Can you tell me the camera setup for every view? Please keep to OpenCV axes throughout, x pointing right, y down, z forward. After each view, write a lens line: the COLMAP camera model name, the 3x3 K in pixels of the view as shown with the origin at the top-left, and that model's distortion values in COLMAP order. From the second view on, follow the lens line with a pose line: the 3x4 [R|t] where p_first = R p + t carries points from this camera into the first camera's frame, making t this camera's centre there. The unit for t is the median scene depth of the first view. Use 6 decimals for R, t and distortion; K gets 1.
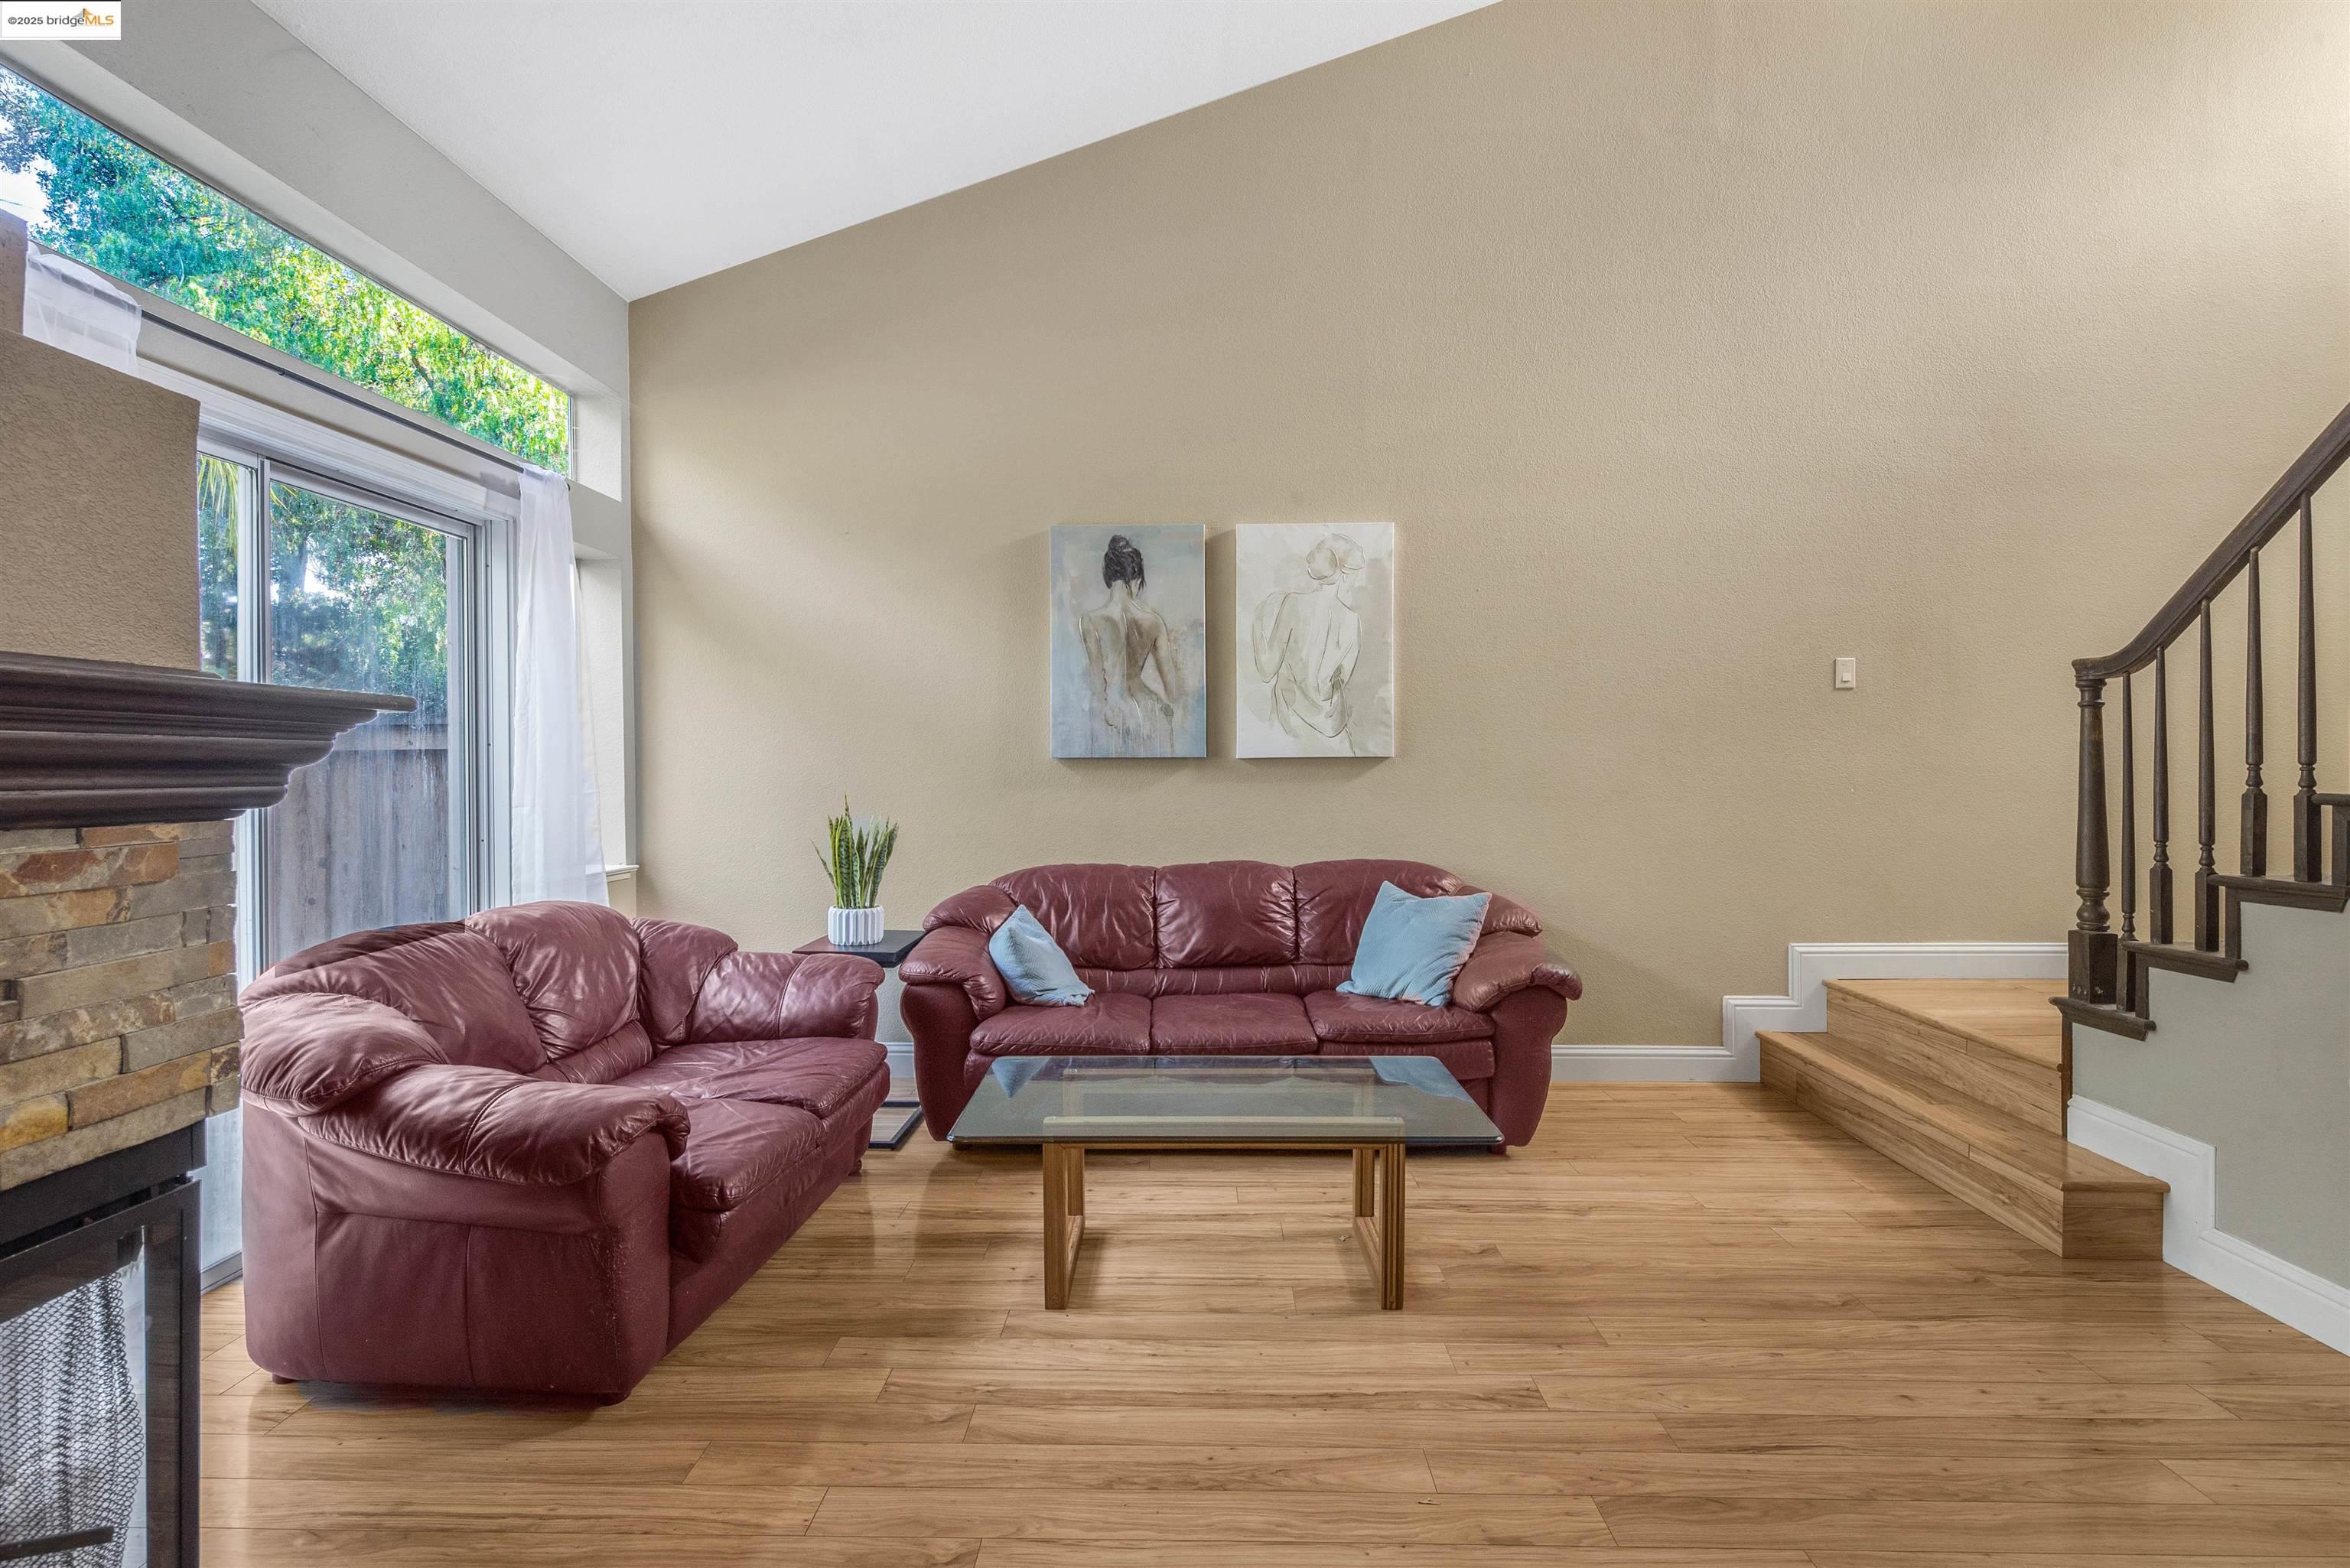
lens RADIAL K [[1136.5, 0, 1186.2], [0, 1136.5, 767.9], [0, 0, 1]] dist [0.008021, -0.005573]
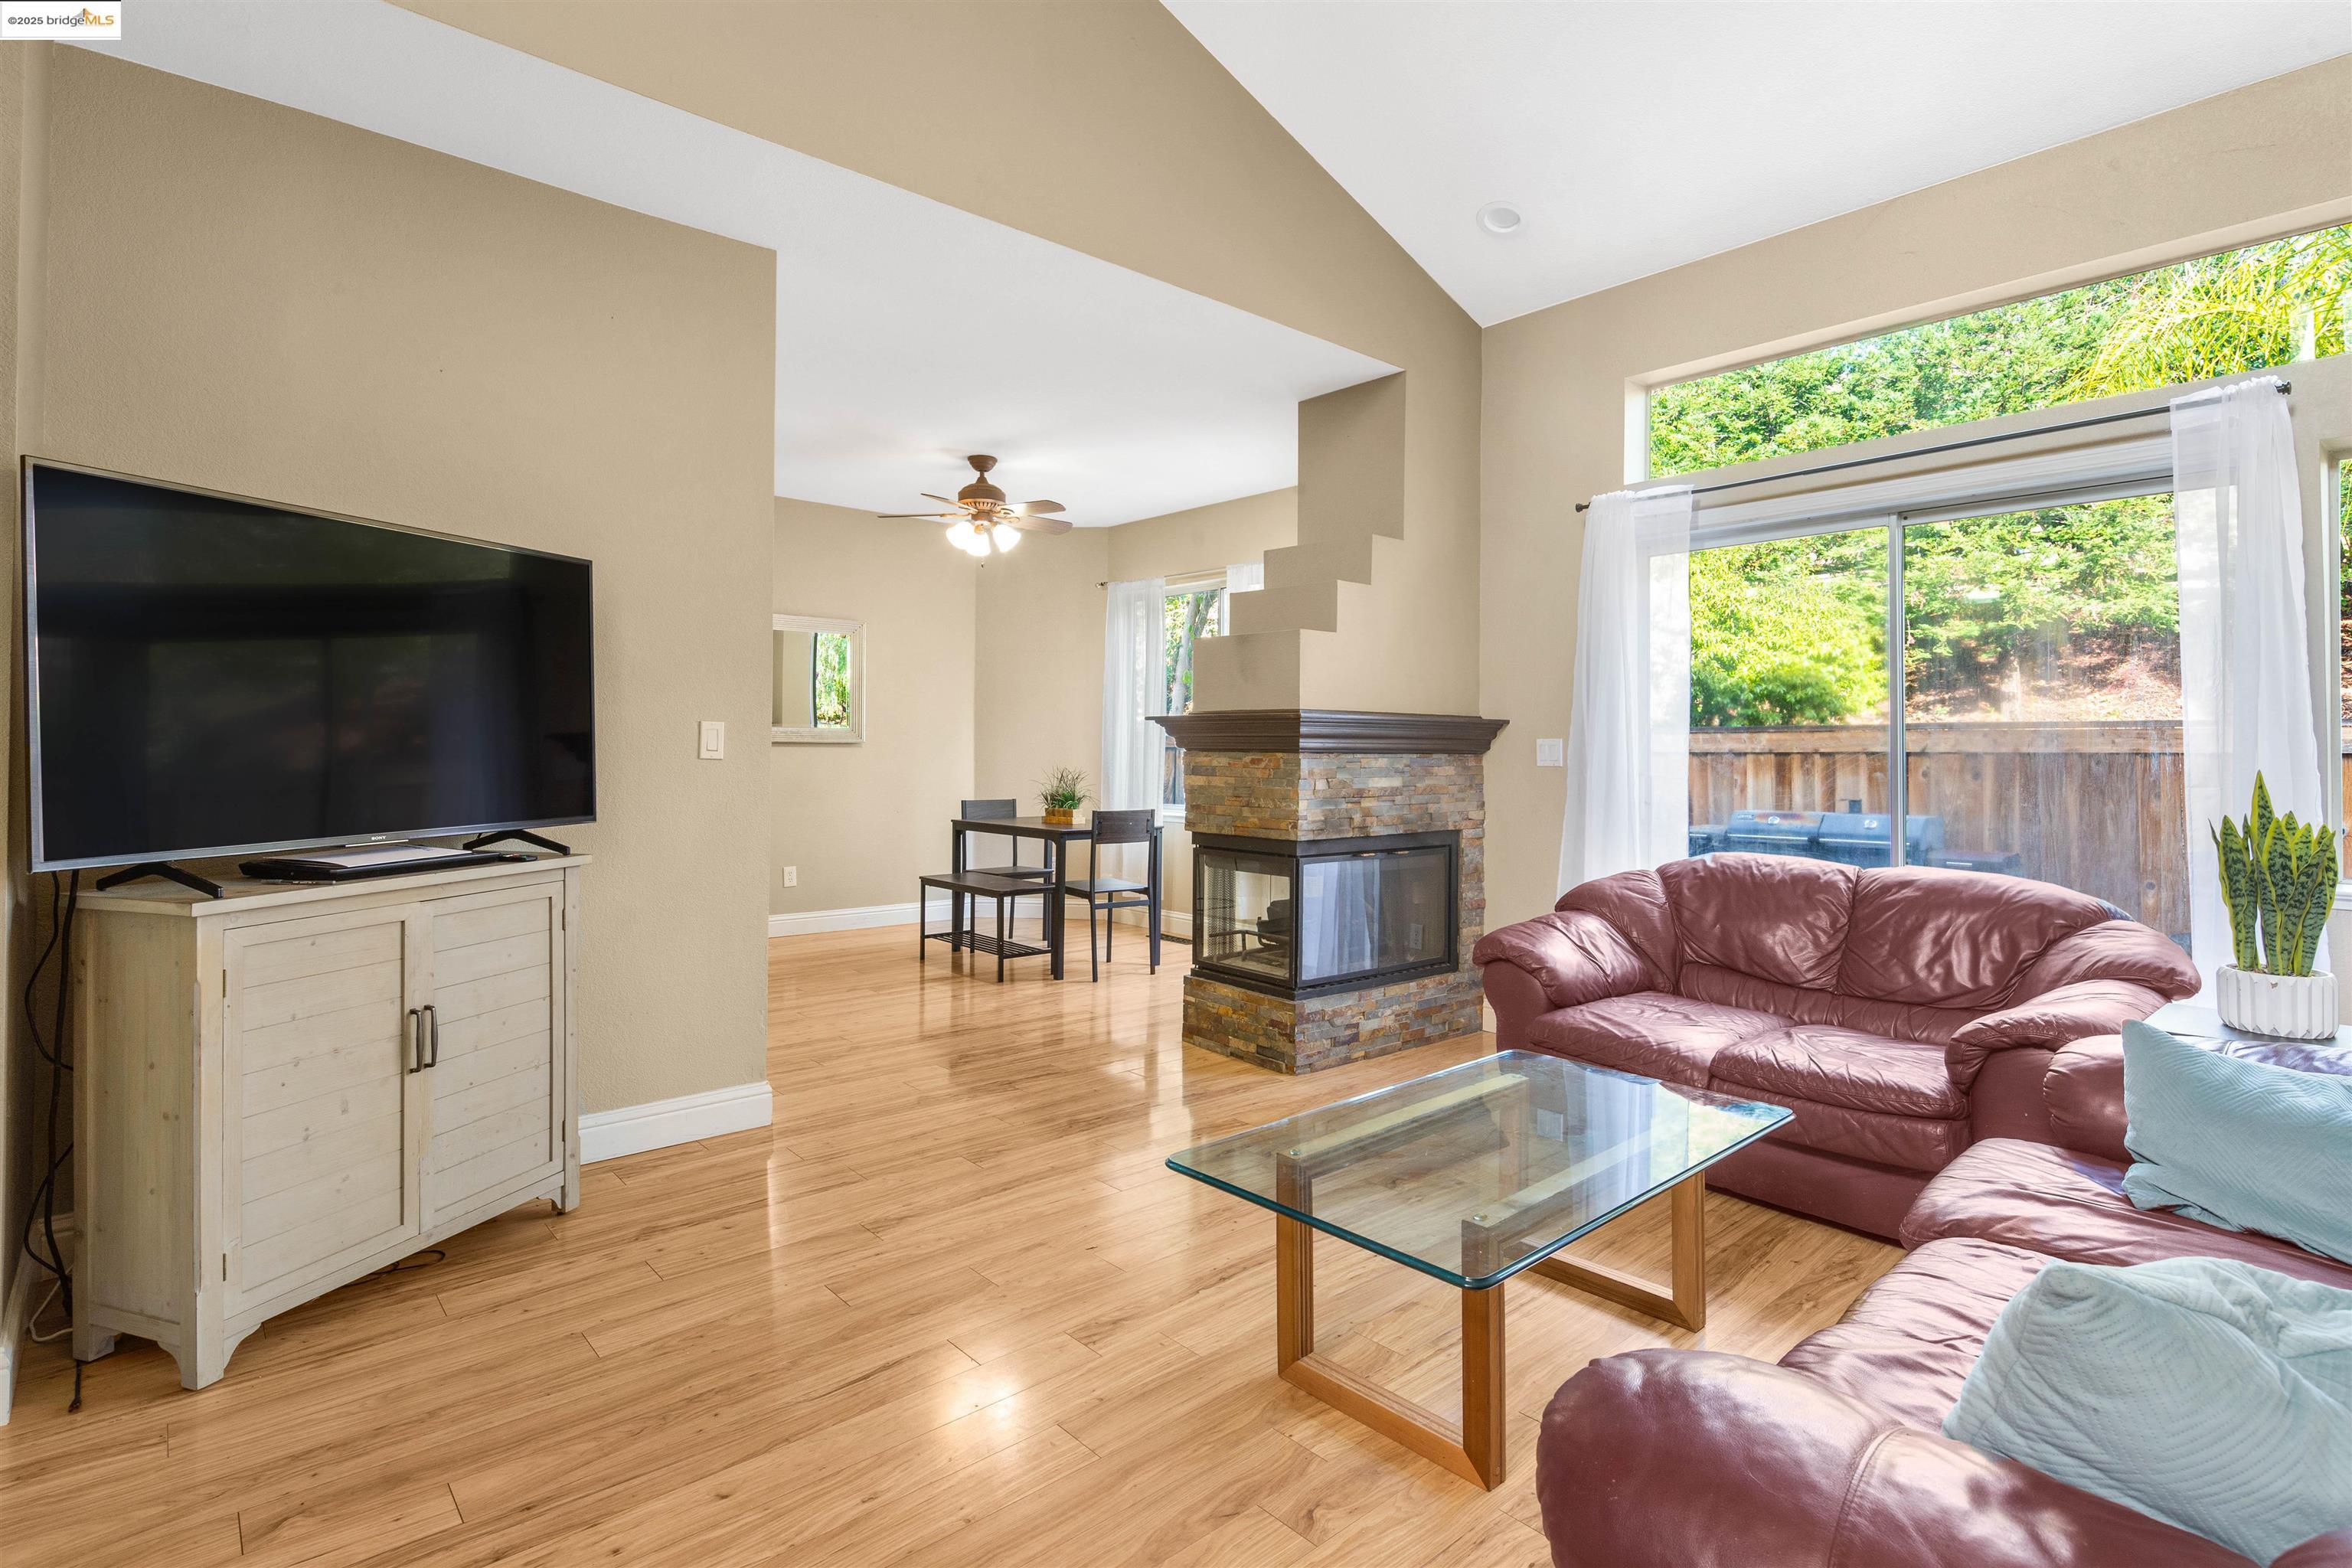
lens RADIAL K [[1137.5, 0, 1165.7], [0, 1137.5, 761.5], [0, 0, 1]] dist [0.008021, -0.005573]
pose [[-0.739611, 0.005097, -0.673015, 1.883497], [-0.008262, 0.999827, 0.016652, 0.020194], [0.672984, 0.017877, -0.739441, 3.600874]]
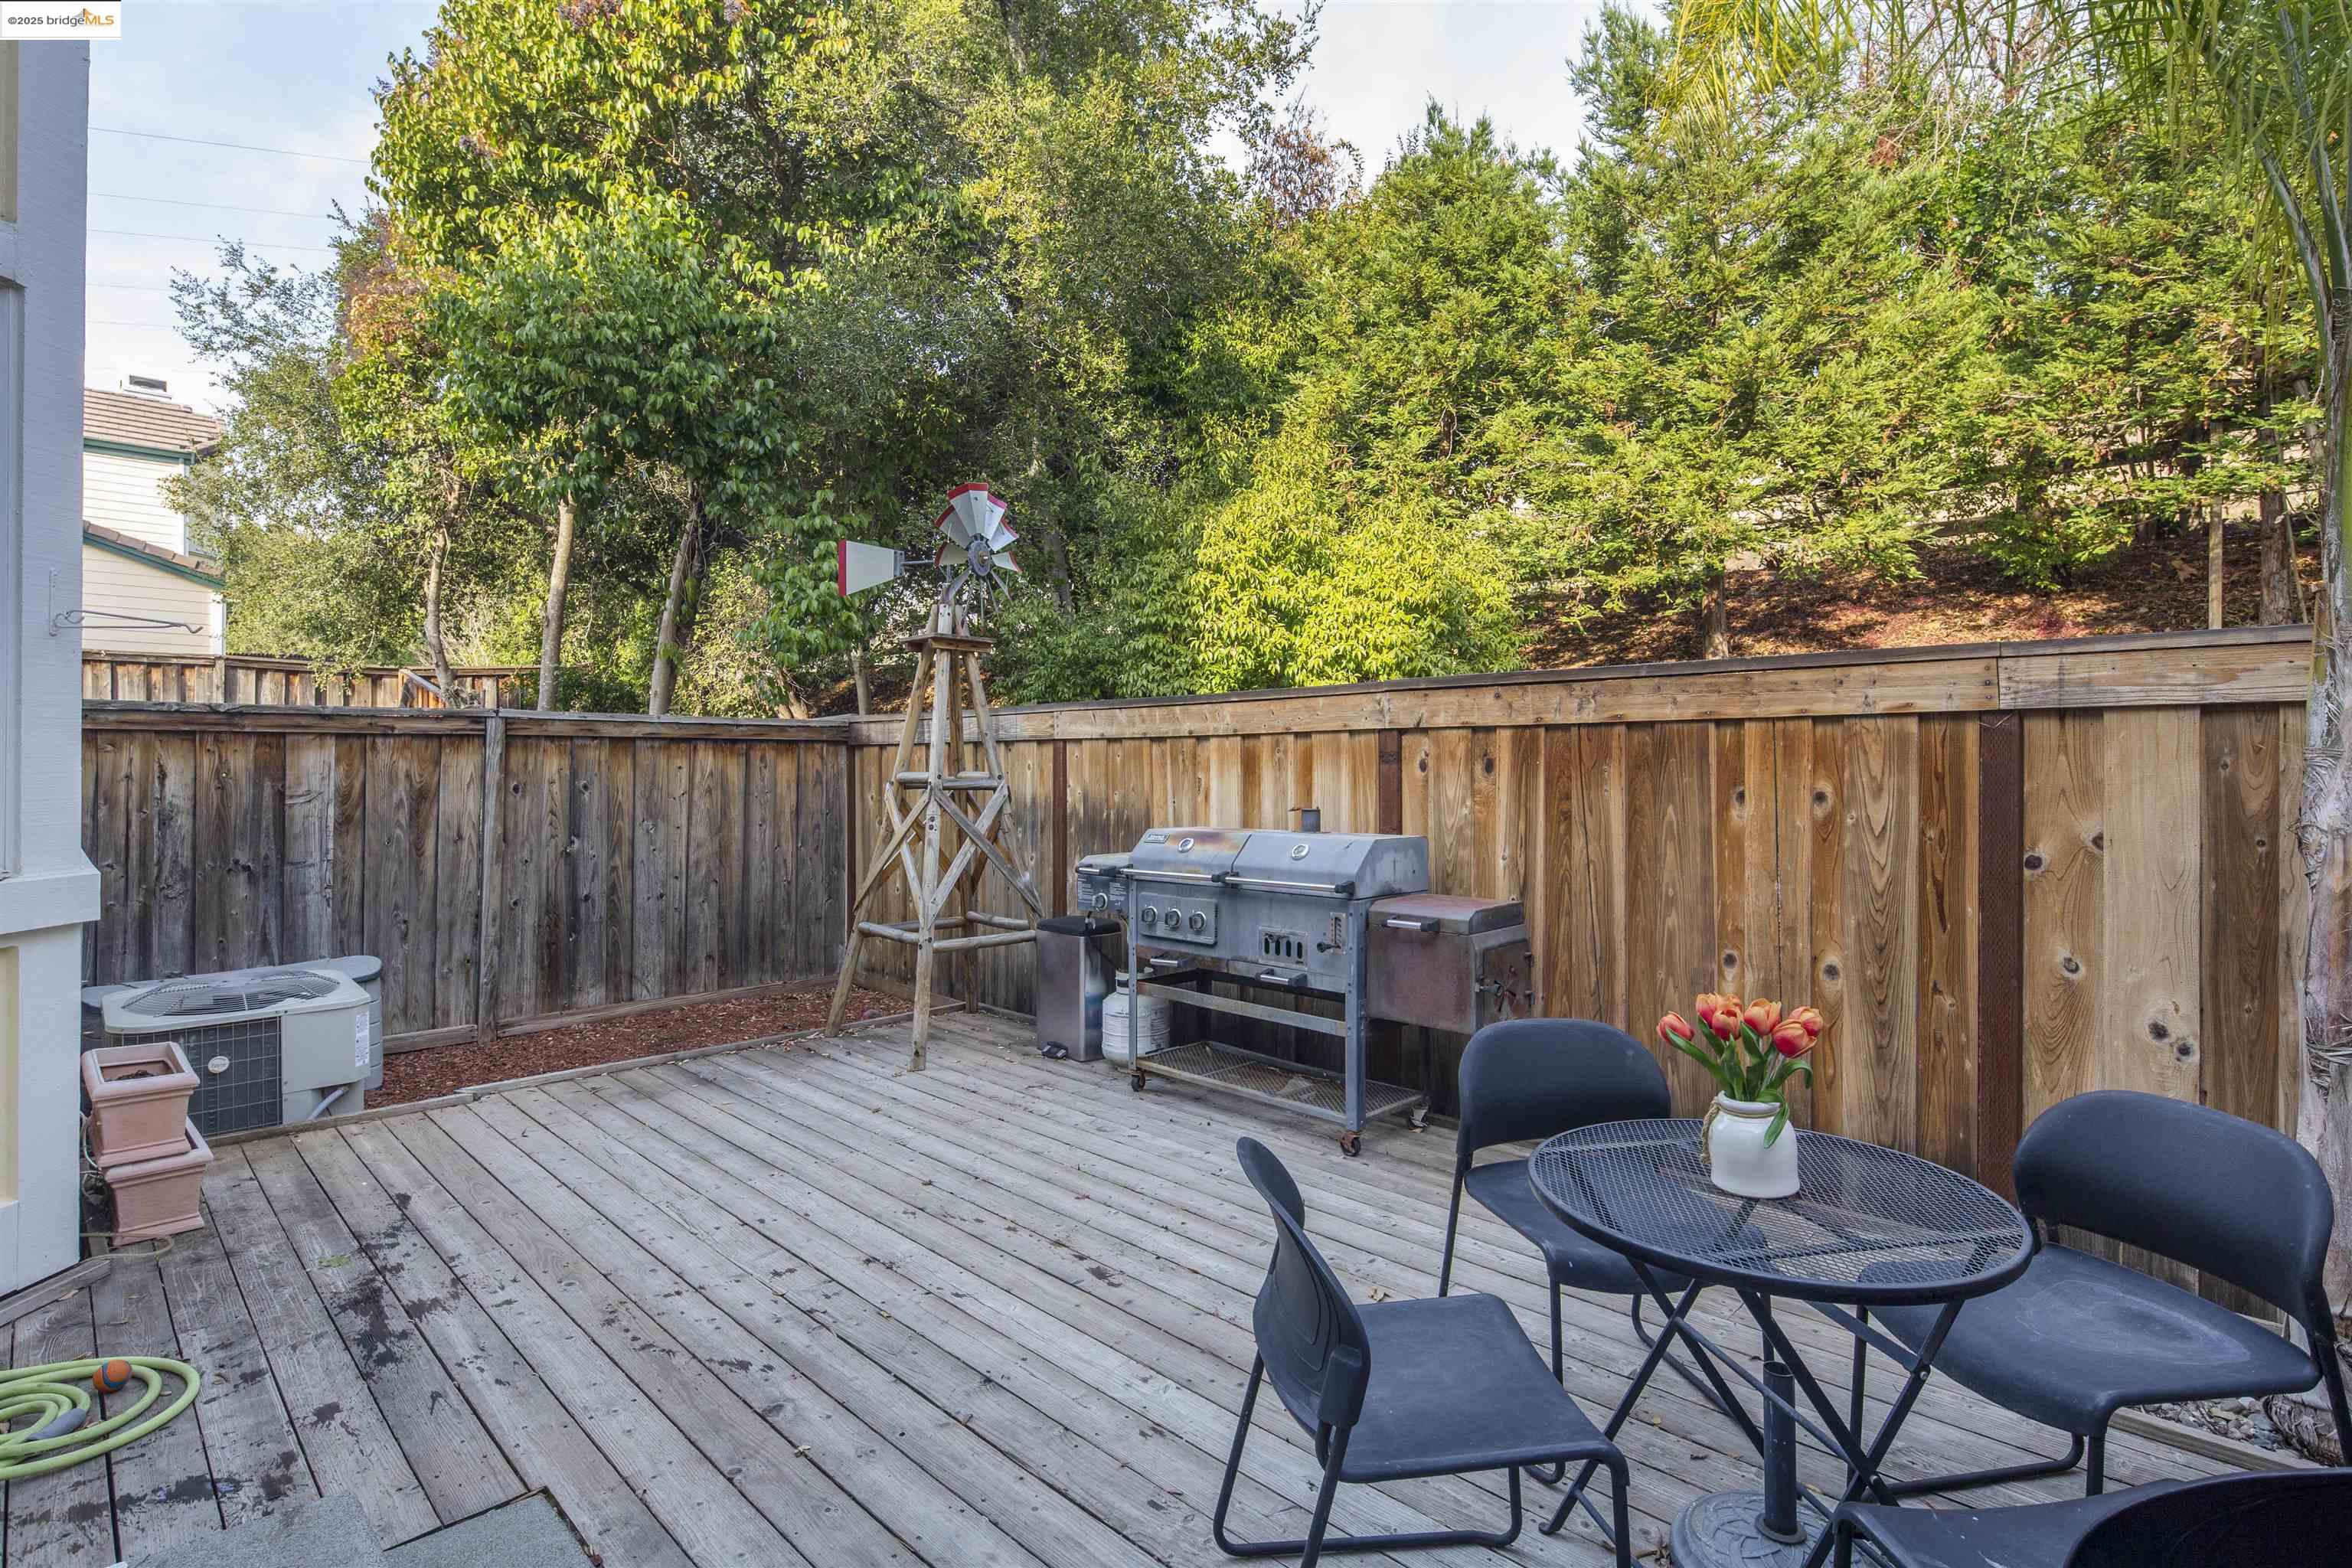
lens RADIAL K [[1137.5, 0, 1168.6], [0, 1137.5, 784.9], [0, 0, 1]] dist [0.008021, -0.005573]
pose [[-0.690681, 0.009969, -0.723091, -2.500420], [-0.007177, 0.999761, 0.020639, 0.166365], [0.723124, 0.019445, -0.690444, 3.748680]]
